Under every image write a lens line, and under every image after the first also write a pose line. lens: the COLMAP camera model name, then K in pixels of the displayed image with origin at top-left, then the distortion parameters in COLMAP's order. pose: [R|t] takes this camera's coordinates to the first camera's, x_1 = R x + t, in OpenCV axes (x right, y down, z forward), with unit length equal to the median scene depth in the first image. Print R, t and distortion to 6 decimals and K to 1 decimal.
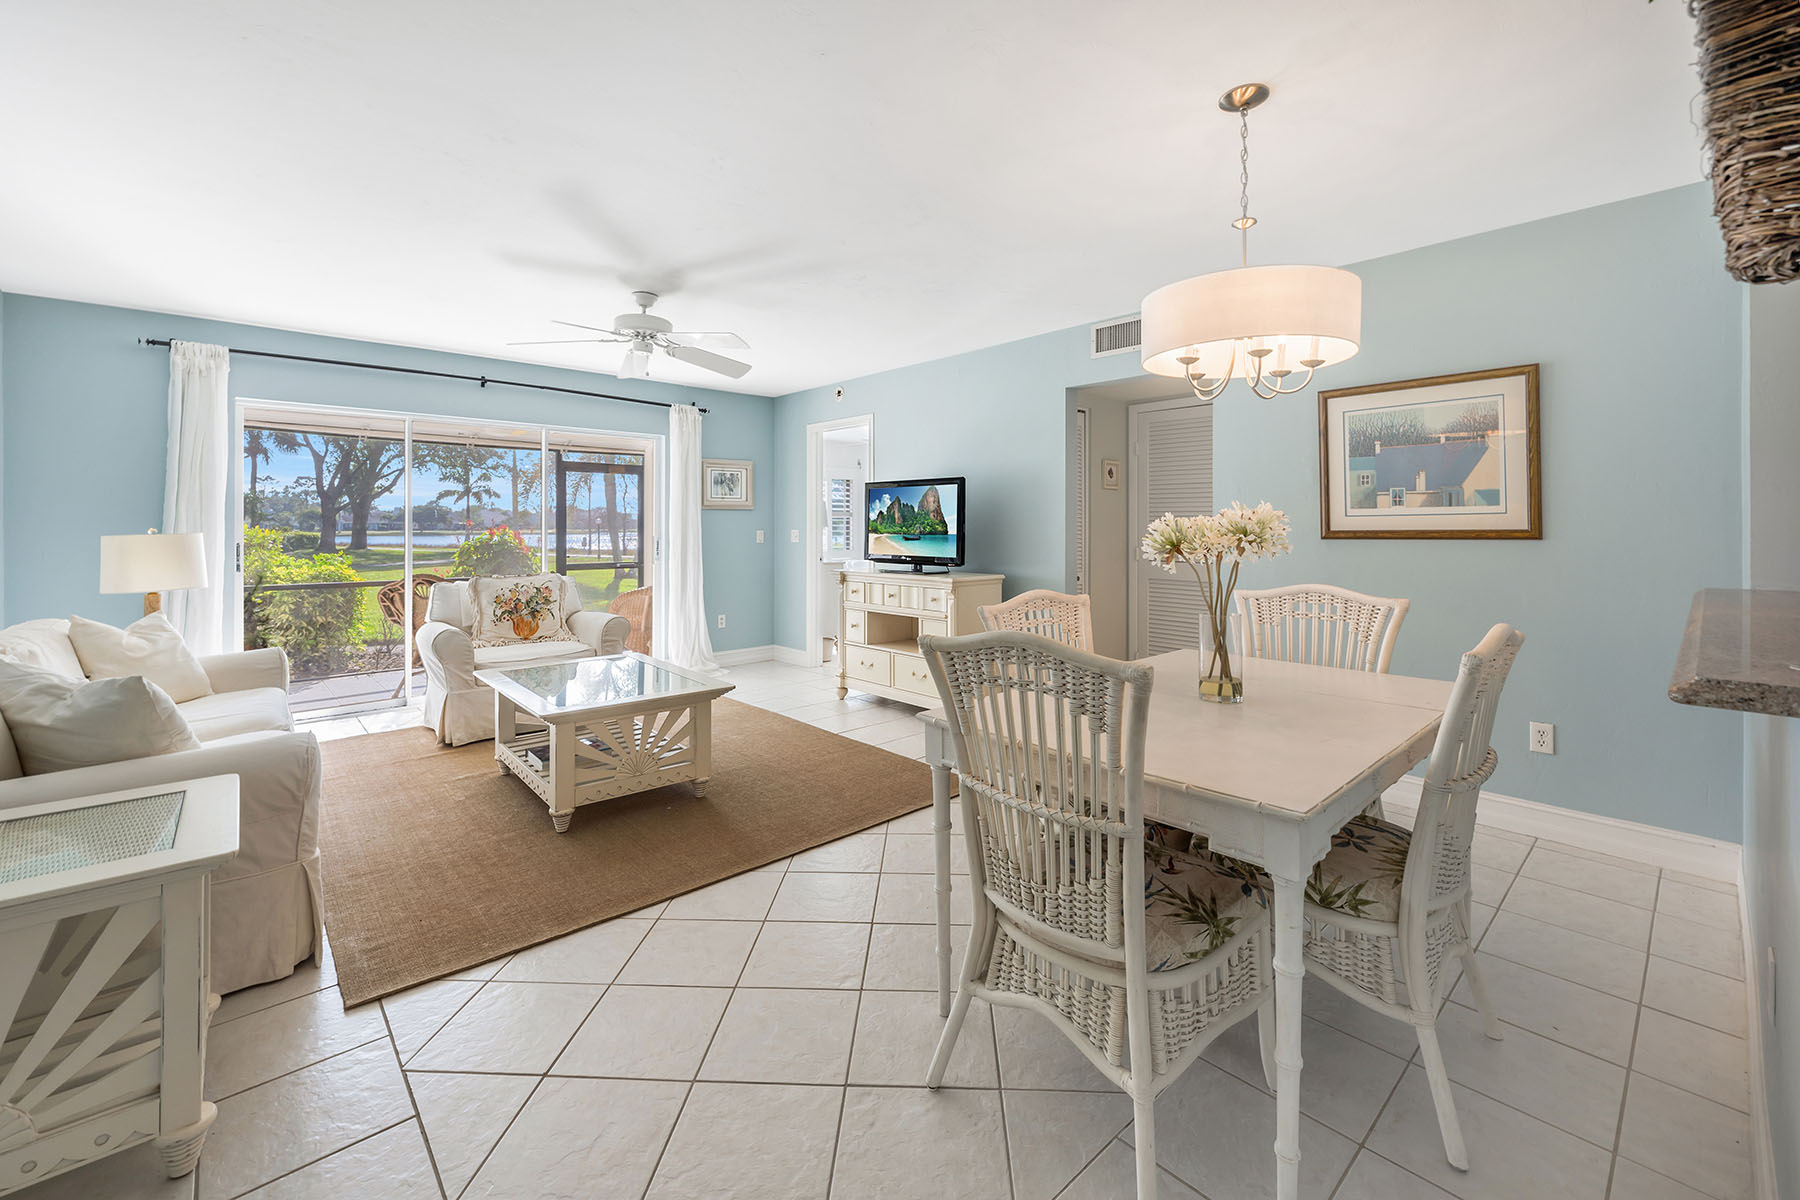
lens RADIAL K [[740.2, 0, 903.7], [0, 740.2, 518.4], [0, 0, 1]] dist [0.000144, -0.000365]
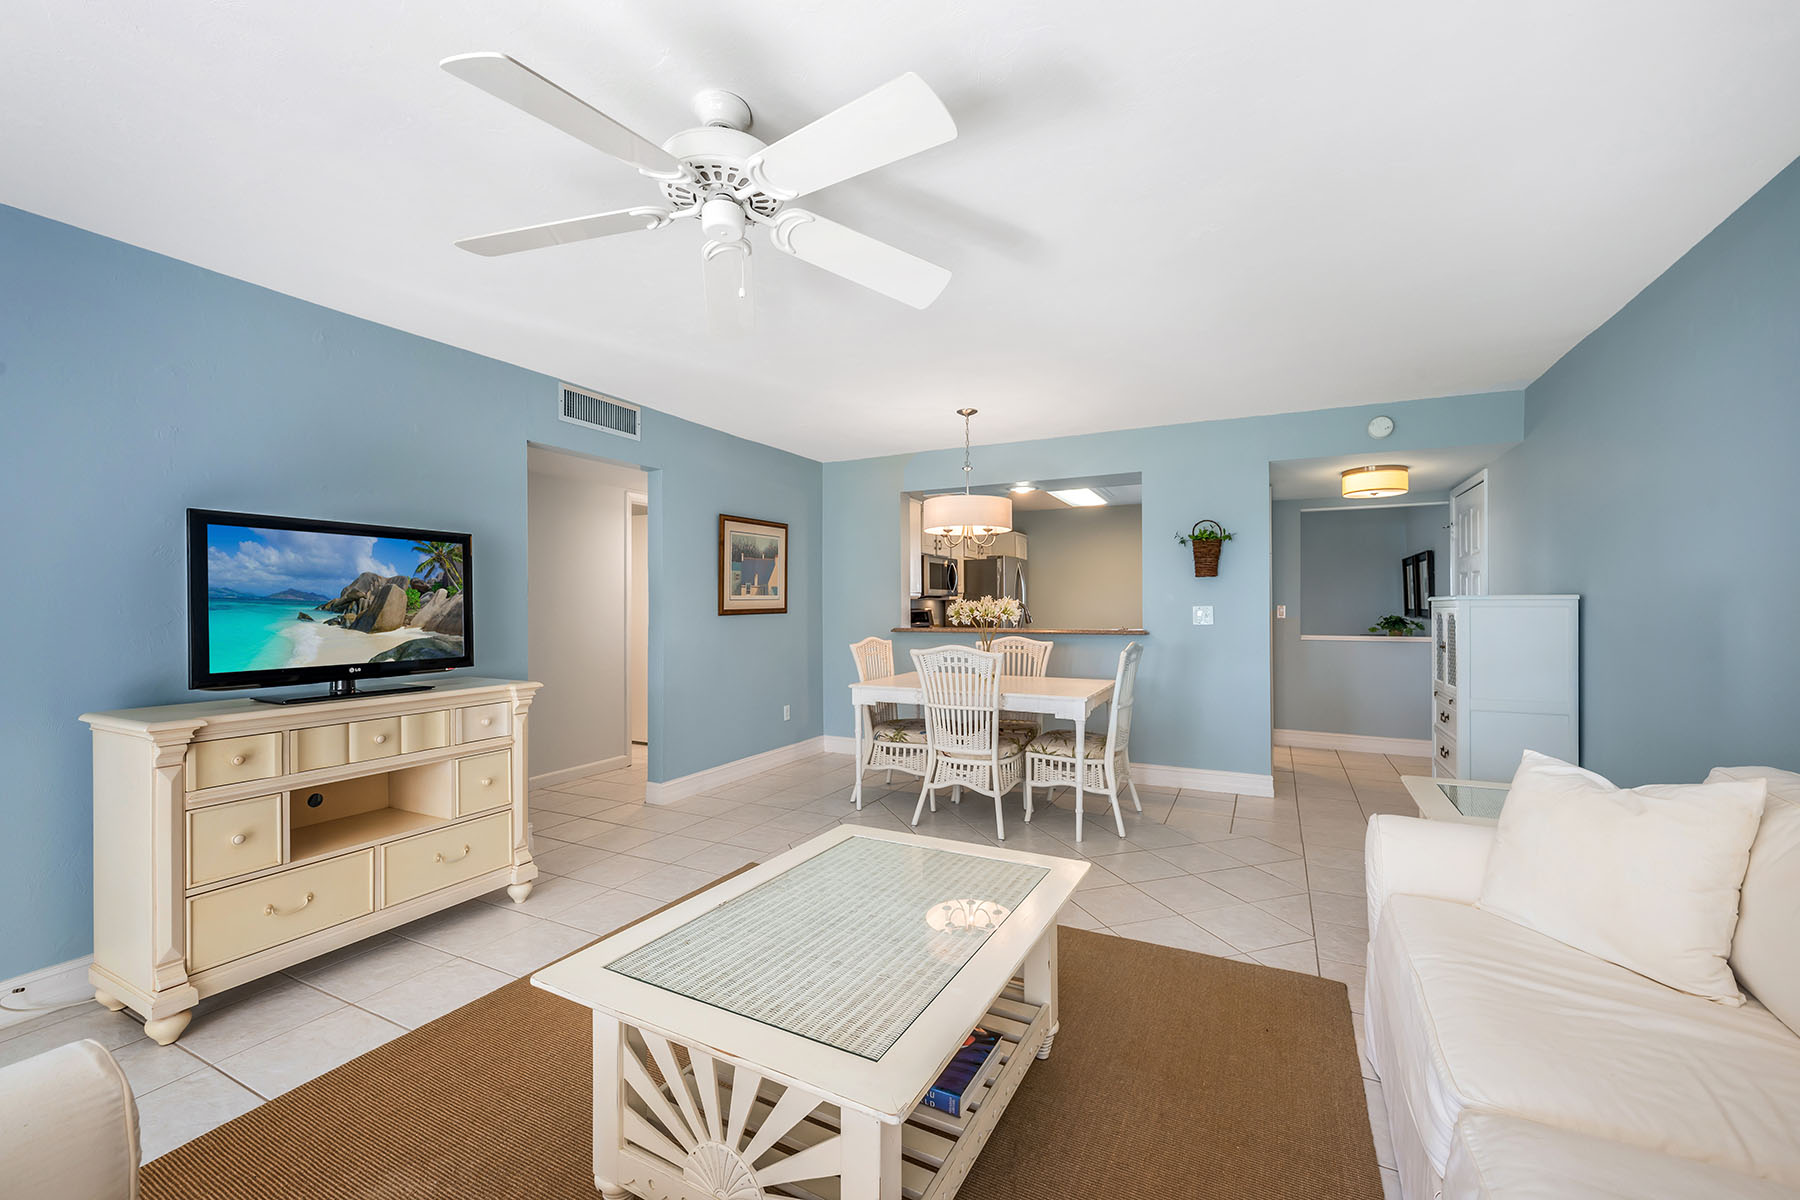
lens RADIAL K [[725.1, 0, 907.5], [0, 725.1, 604.9], [0, 0, 1]] dist [0.000248, -0.000172]
pose [[-0.354452, 0.001464, 0.935073, -0.601981], [-0.006323, 0.999972, -0.003962, 0.006874], [-0.935053, -0.007317, -0.354432, 0.781697]]
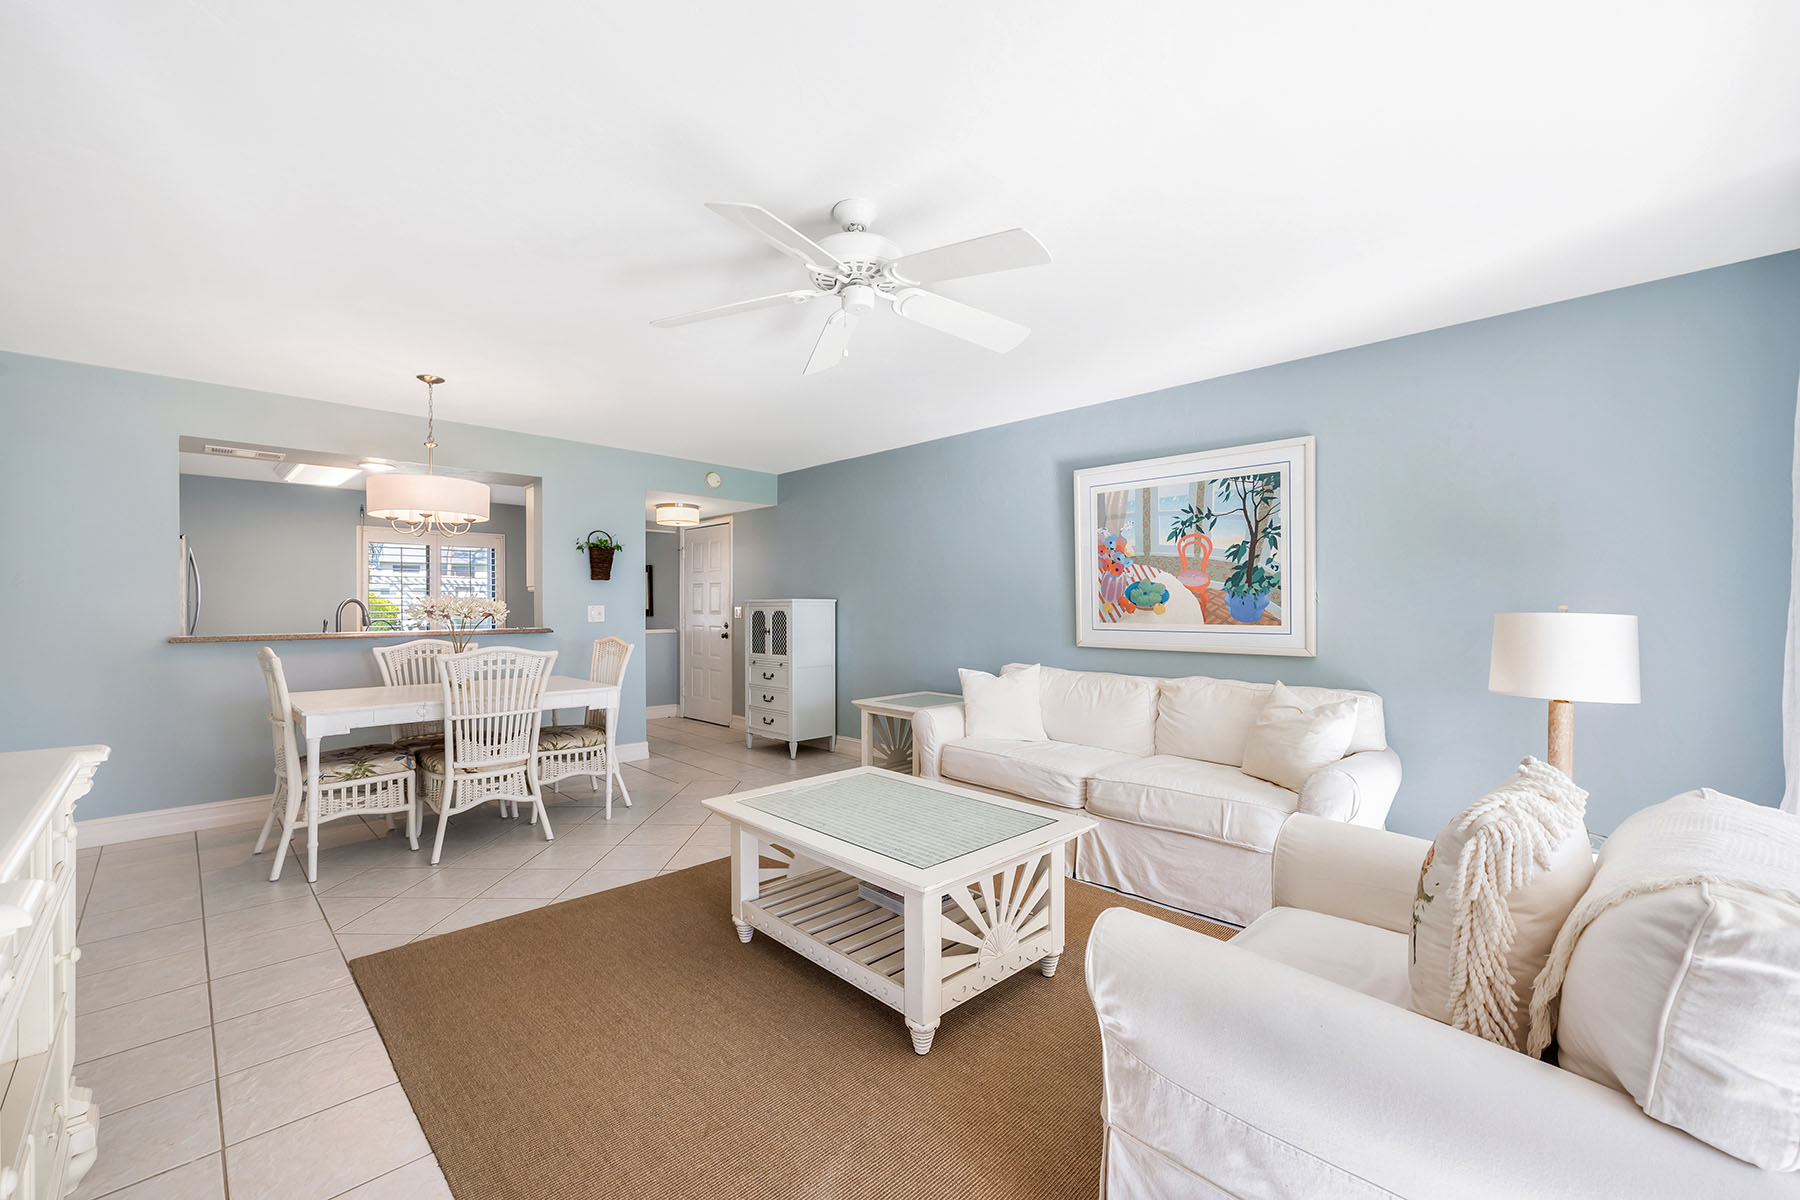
lens RADIAL K [[715.4, 0, 900.0], [0, 715.4, 600.0], [0, 0, 1]] dist [-0.000027, -0.000054]
pose [[-0.999231, 0.000255, -0.039197, -0.270635], [0.000979, 0.999829, -0.018466, 0.014037], [0.039185, -0.018490, -0.999061, 1.166480]]
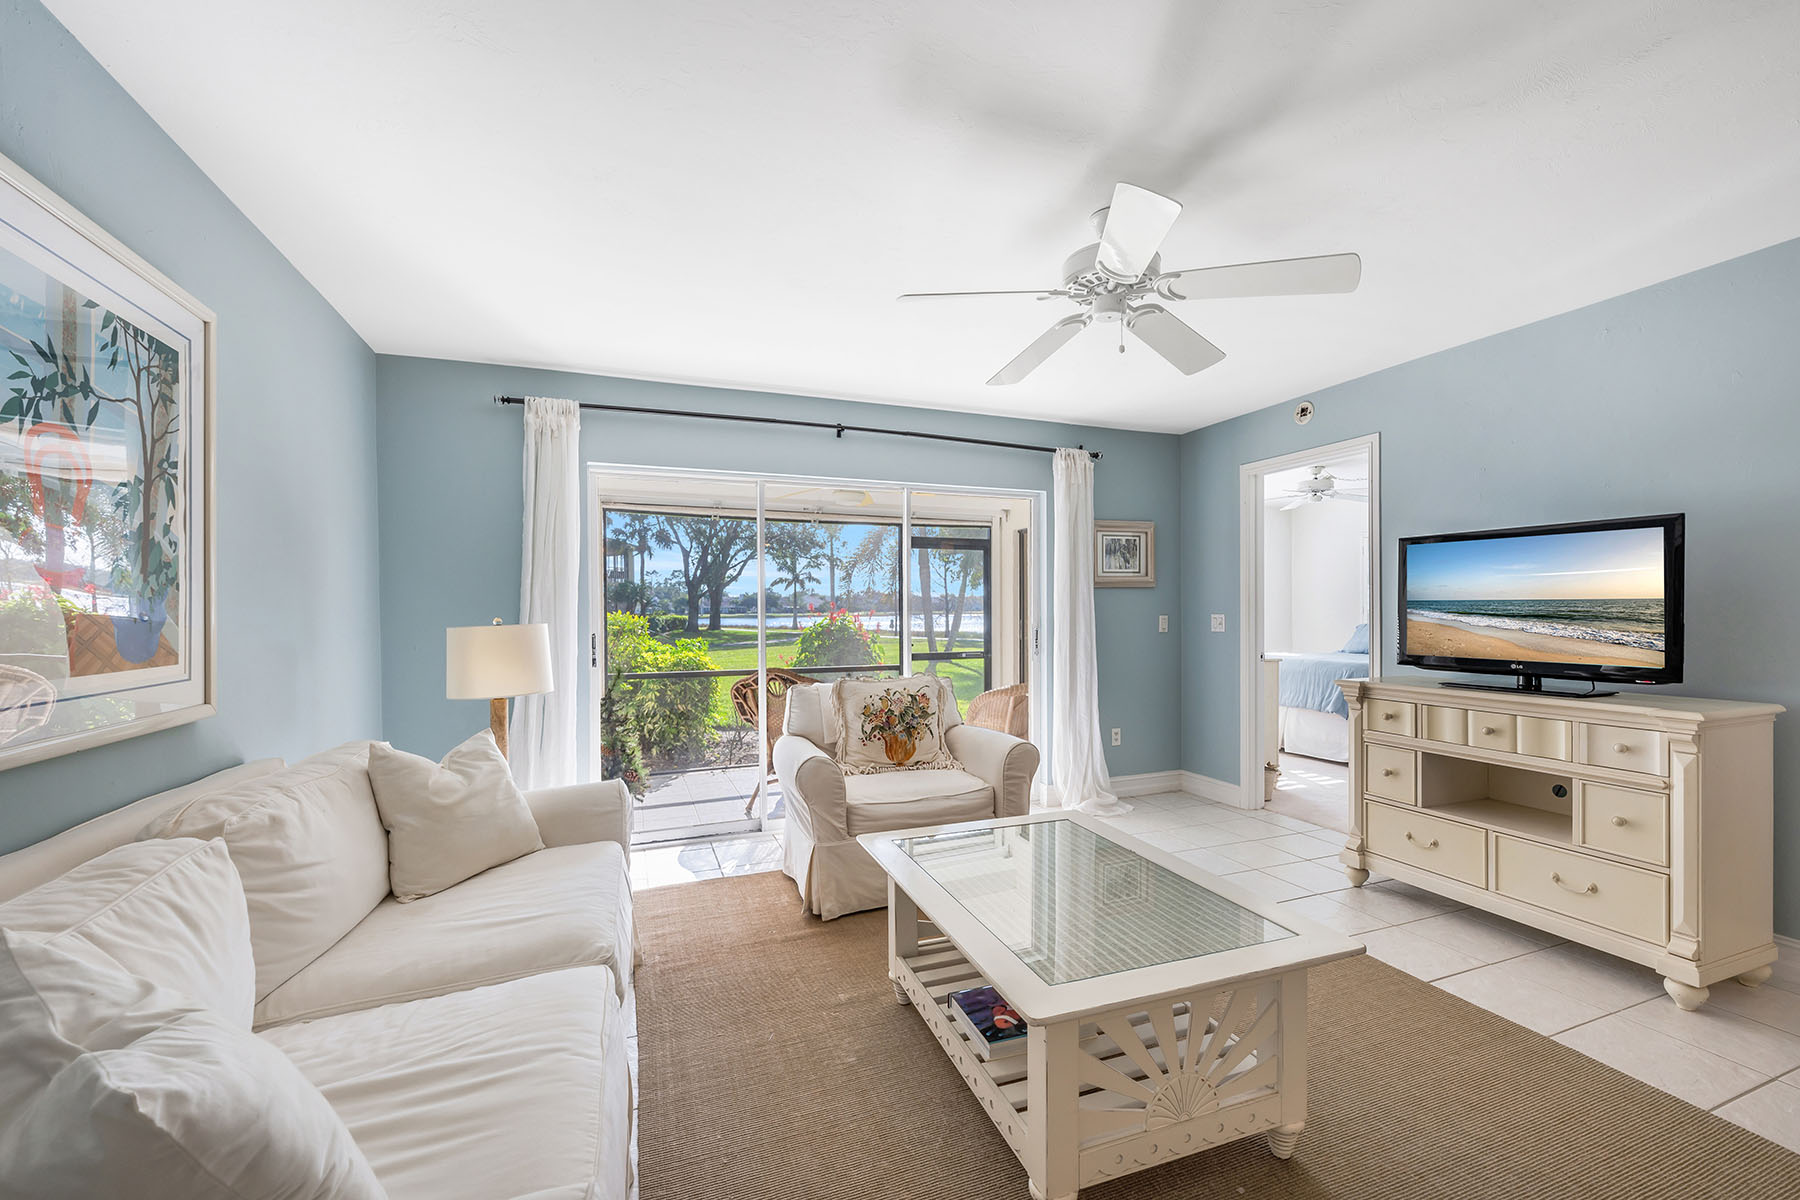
lens RADIAL K [[725.1, 0, 907.5], [0, 725.1, 604.9], [0, 0, 1]] dist [0.000248, -0.000172]
pose [[0.930448, -0.007815, -0.366341, -0.215203], [0.010142, 0.999939, 0.004429, 0.000178], [0.366284, -0.007837, 0.930470, 0.299107]]
